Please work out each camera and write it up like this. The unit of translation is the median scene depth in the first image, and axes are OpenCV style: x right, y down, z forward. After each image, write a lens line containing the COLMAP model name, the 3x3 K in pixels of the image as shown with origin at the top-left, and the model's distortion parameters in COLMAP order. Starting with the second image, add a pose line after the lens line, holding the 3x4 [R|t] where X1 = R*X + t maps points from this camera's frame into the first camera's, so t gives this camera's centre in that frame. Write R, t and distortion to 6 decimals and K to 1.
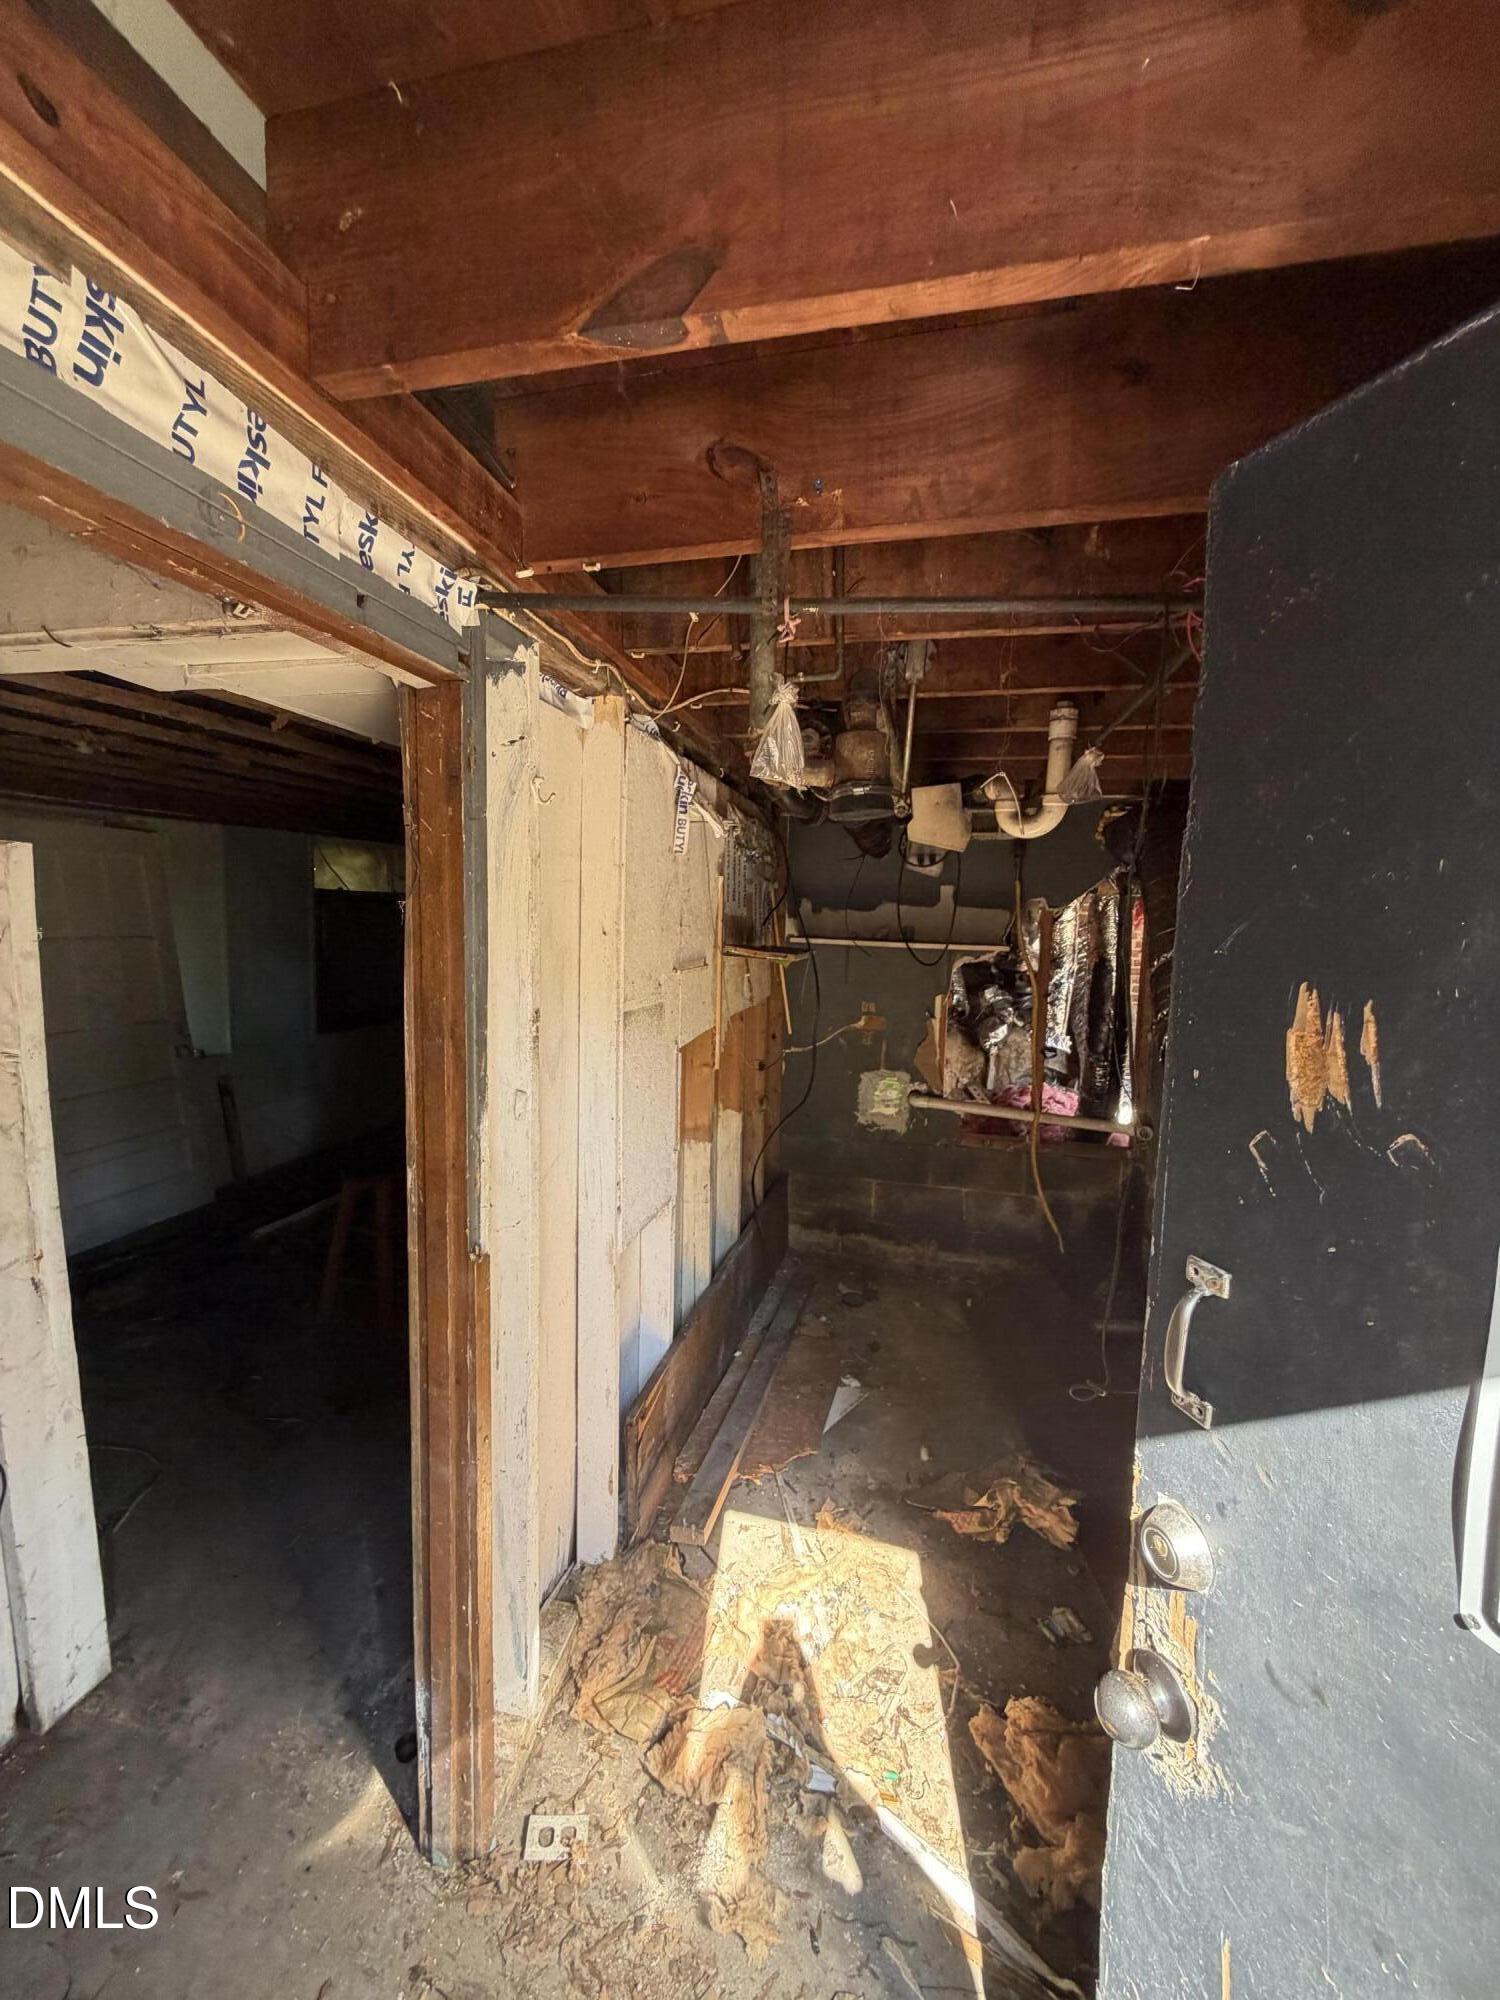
lens RADIAL K [[801.0, 0, 749.7], [0, 801.0, 987.9], [0, 0, 1]] dist [0.001058, -0.000099]
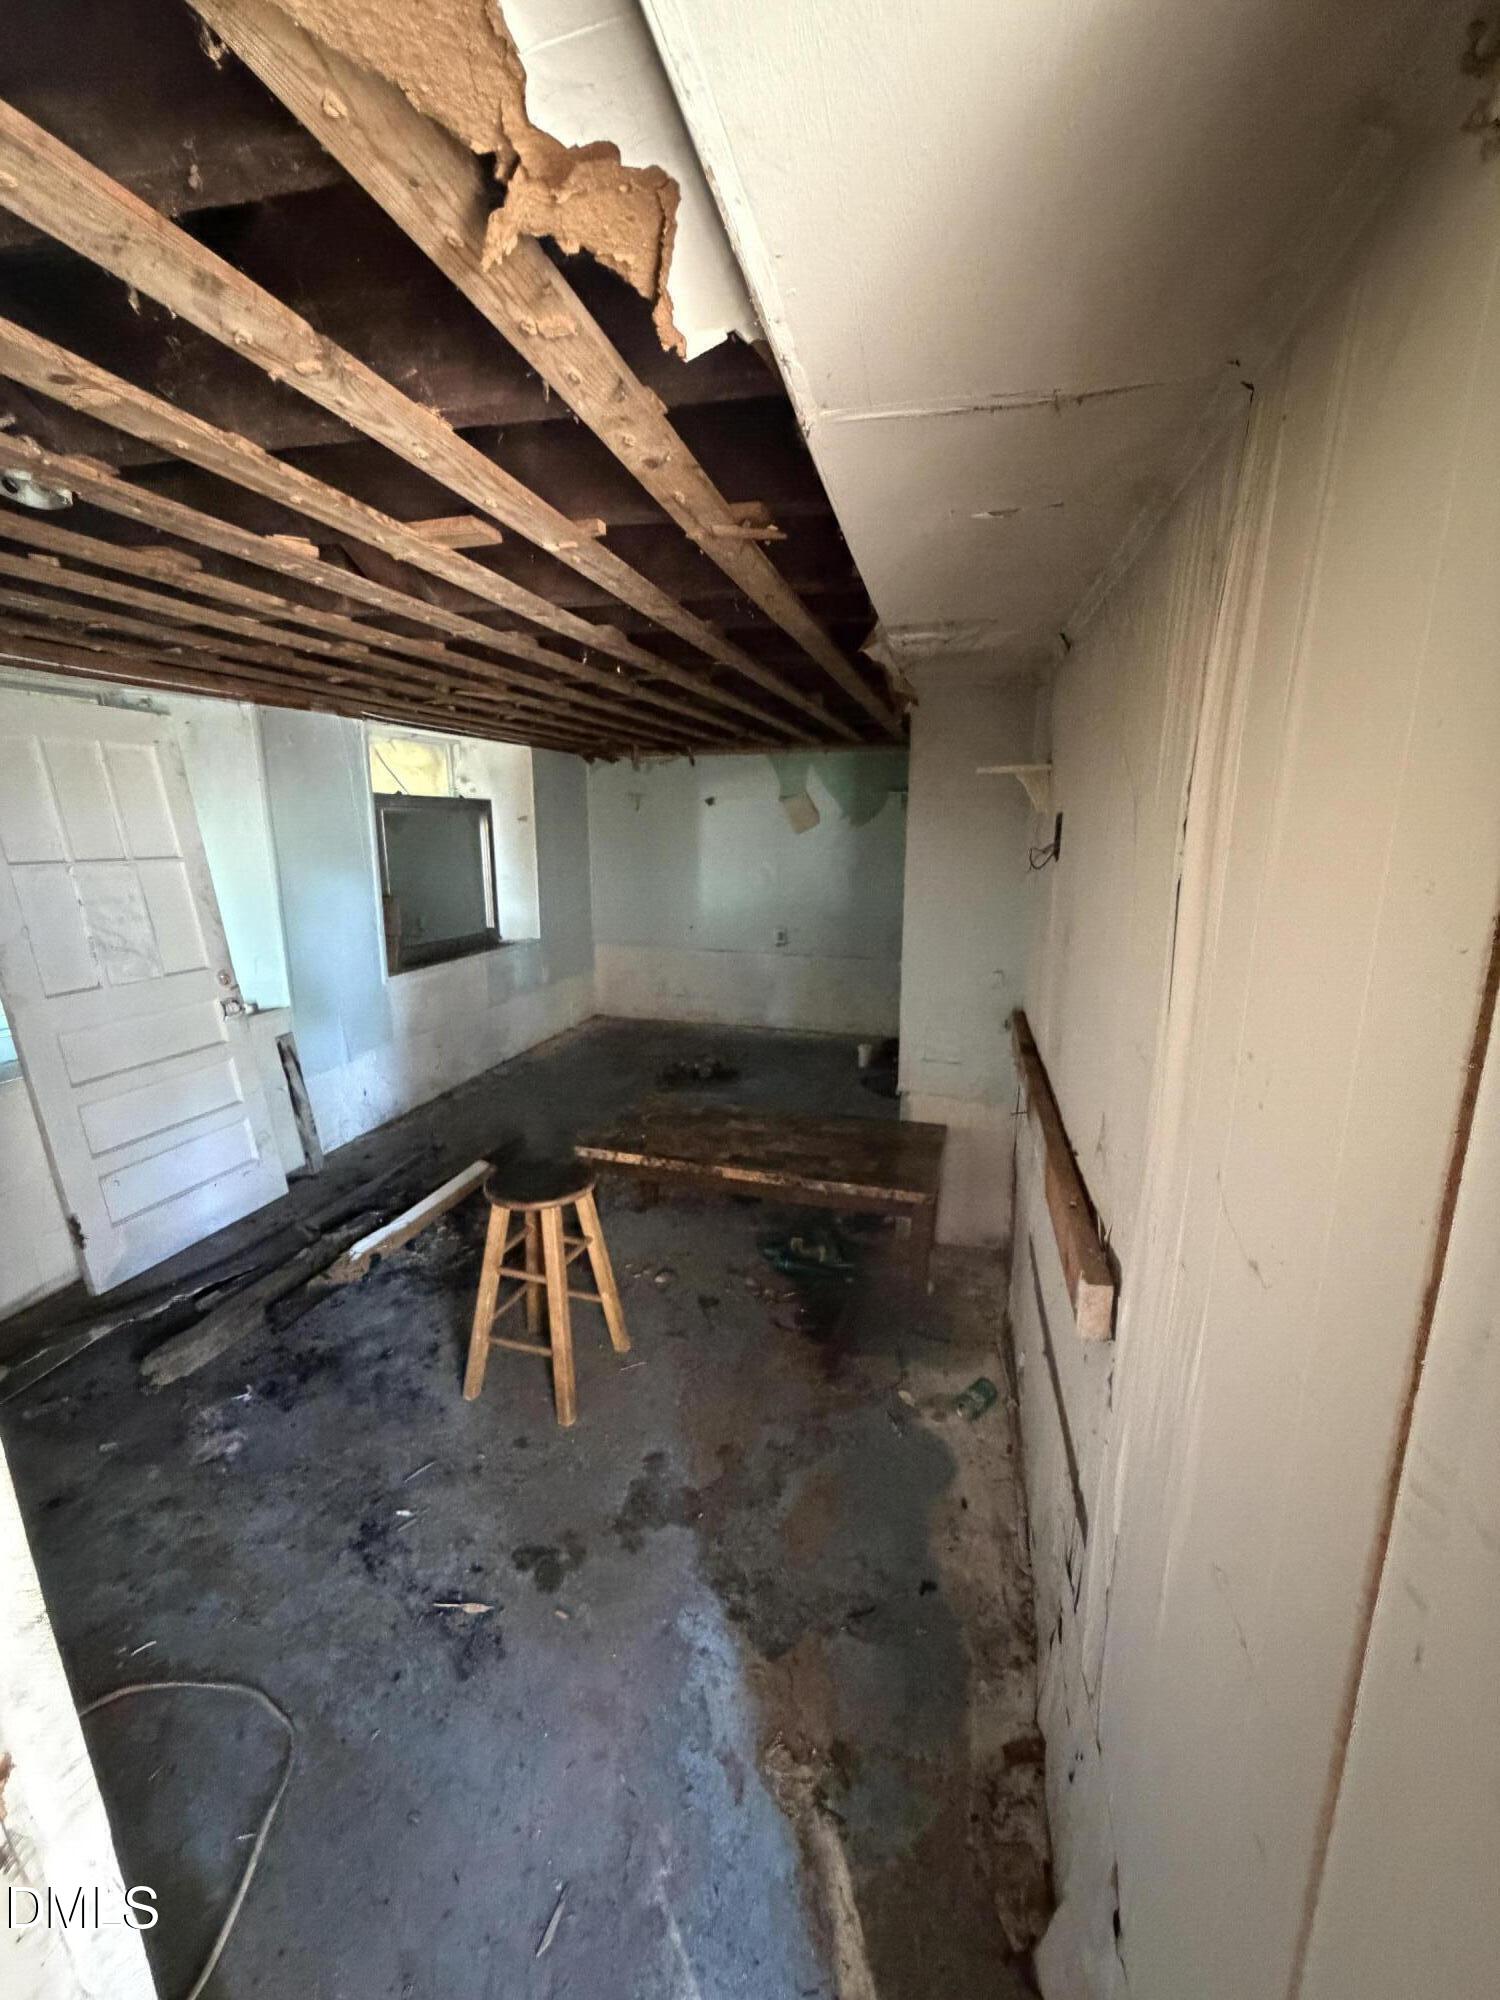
lens RADIAL K [[801.0, 0, 749.7], [0, 801.0, 987.9], [0, 0, 1]] dist [0.001058, -0.000099]
pose [[0.999650, -0.017431, -0.019889, -0.224972], [0.019481, 0.993958, 0.108023, -0.014037], [0.017886, -0.108372, 0.993949, 0.284711]]
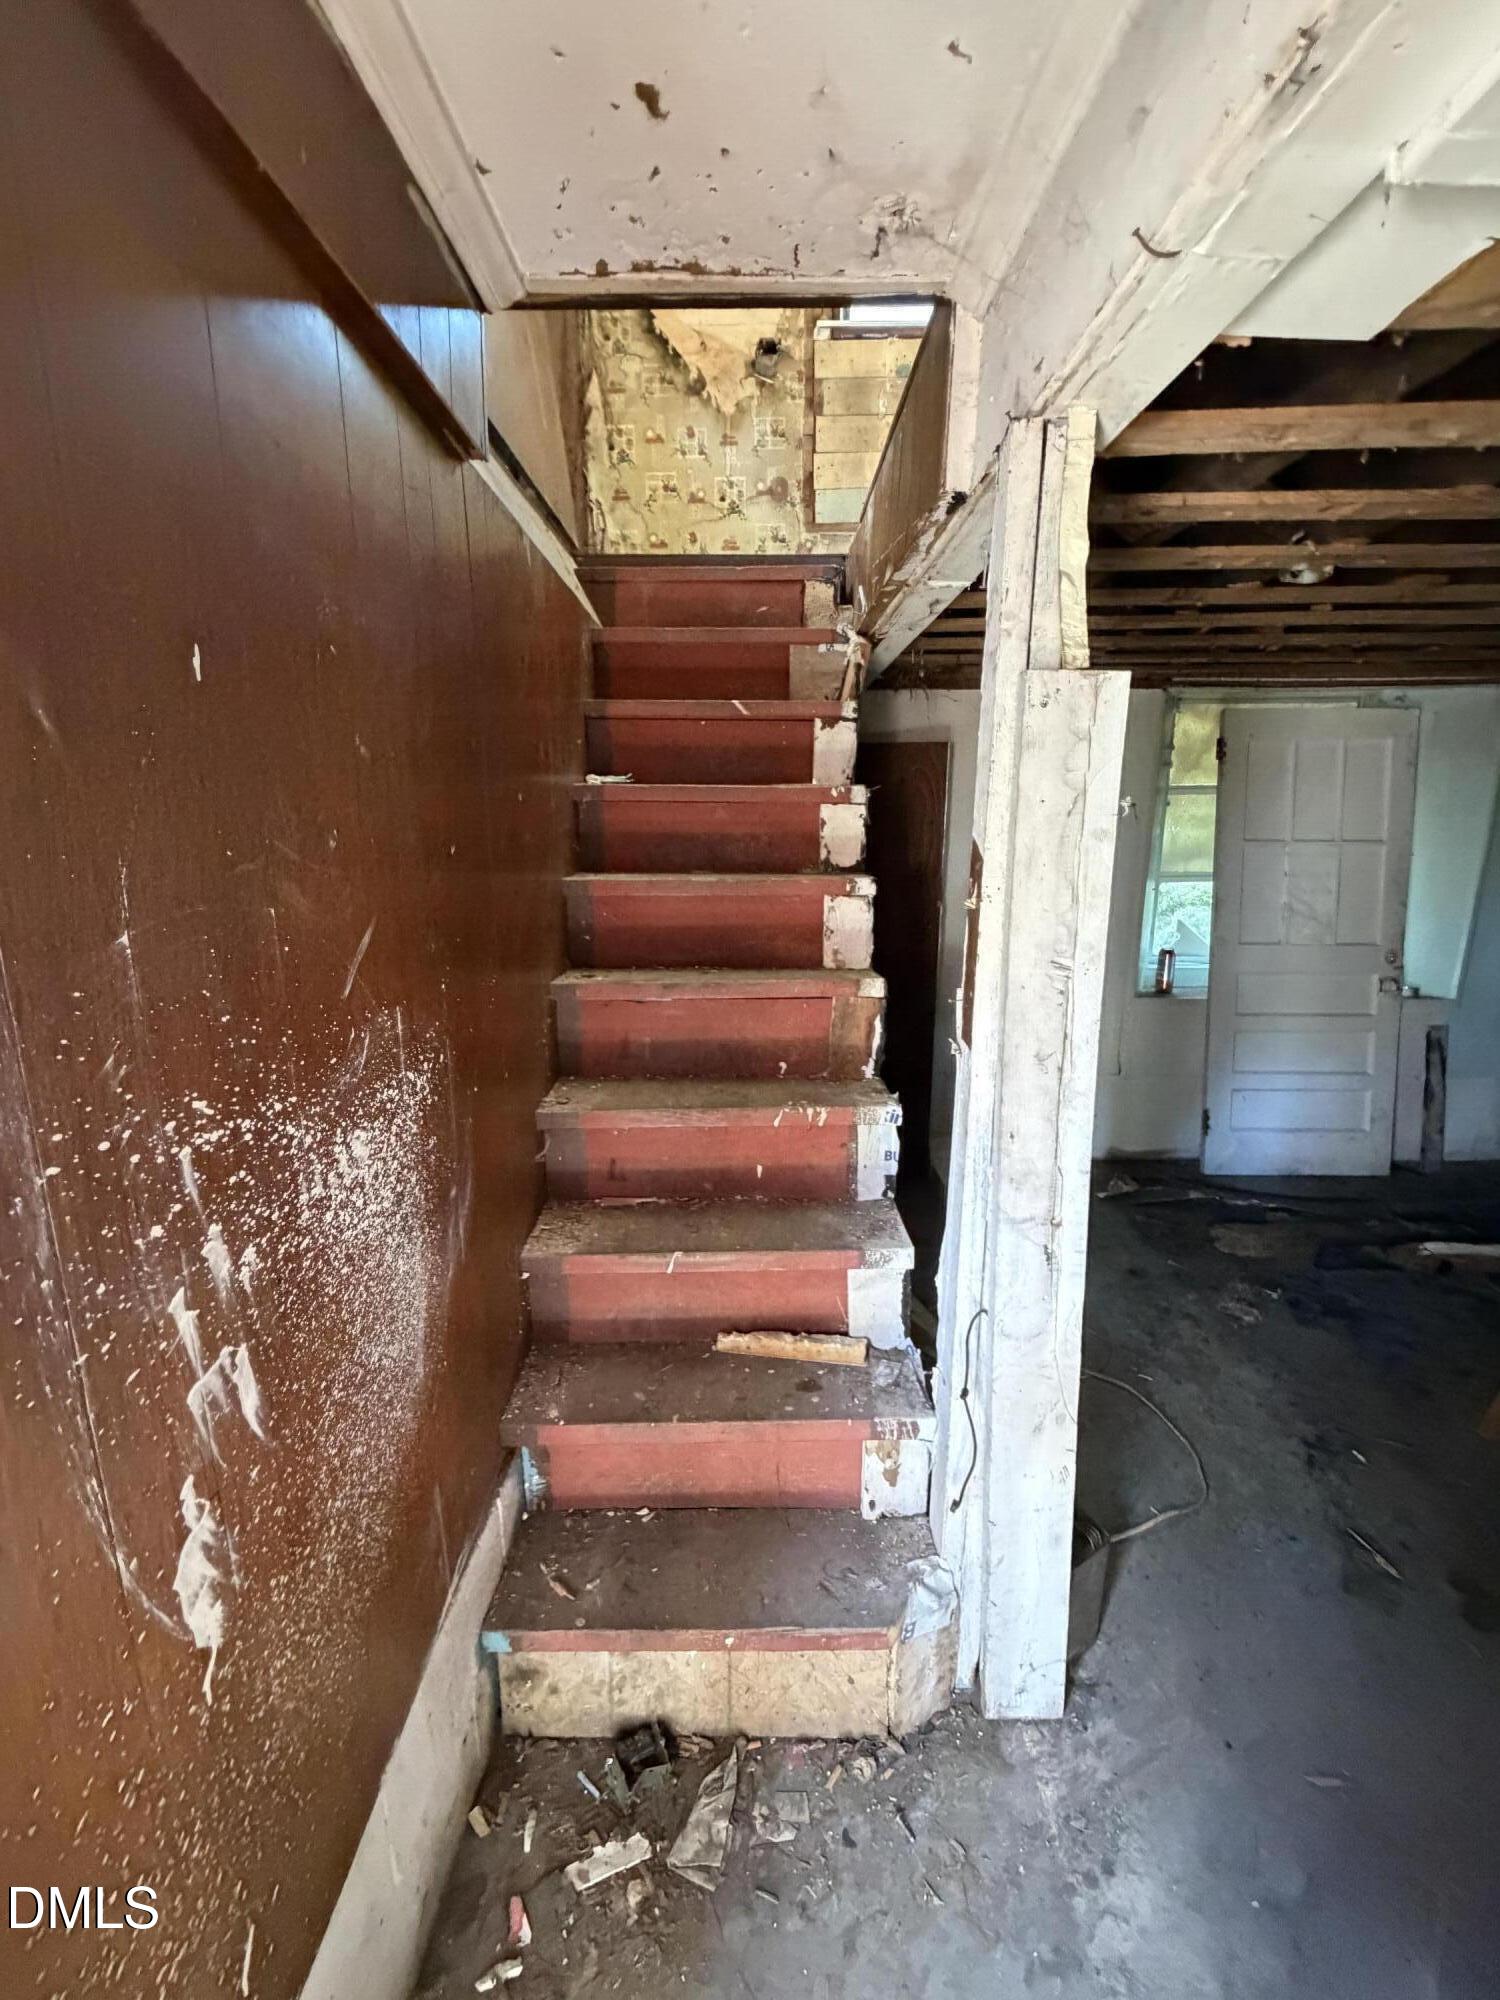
lens RADIAL K [[801.0, 0, 749.7], [0, 801.0, 987.9], [0, 0, 1]] dist [0.001058, -0.000099]
pose [[0.234436, 0.187162, -0.953944, -0.101208], [-0.087204, 0.981384, 0.171115, -0.000359], [0.968212, 0.043072, 0.246393, 0.204632]]
